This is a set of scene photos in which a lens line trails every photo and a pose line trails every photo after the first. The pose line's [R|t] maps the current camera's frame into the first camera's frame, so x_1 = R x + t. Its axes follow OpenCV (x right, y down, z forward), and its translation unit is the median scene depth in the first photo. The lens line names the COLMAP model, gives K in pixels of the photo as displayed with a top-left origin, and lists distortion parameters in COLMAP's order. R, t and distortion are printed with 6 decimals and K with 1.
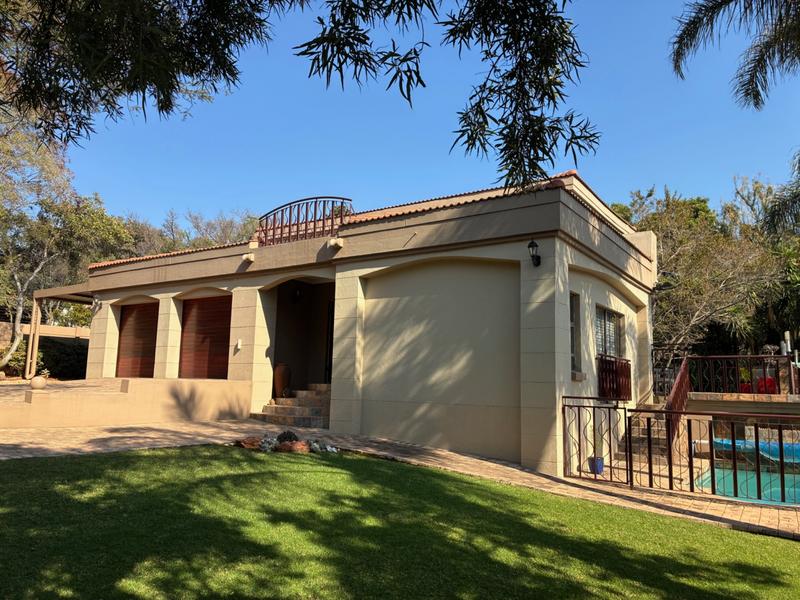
lens RADIAL K [[599.1, 0, 400.0], [0, 599.1, 300.0], [0, 0, 1]] dist [0.004831, 0.002225]
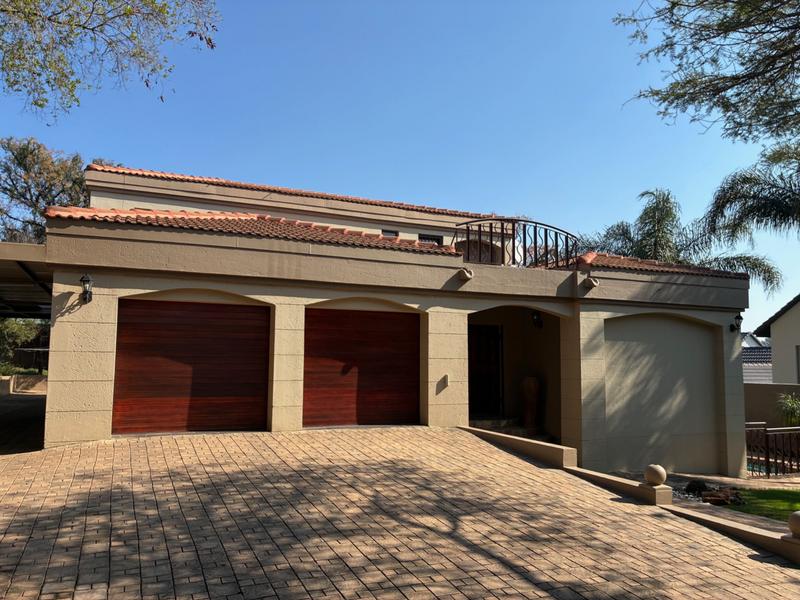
lens RADIAL K [[599.1, 0, 400.0], [0, 599.1, 300.0], [0, 0, 1]] dist [0.004831, 0.002225]
pose [[0.511810, 0.076107, 0.855721, -0.999353], [-0.111763, 0.993502, -0.021516, -0.007607], [-0.851798, -0.084626, 0.516990, 0.651334]]
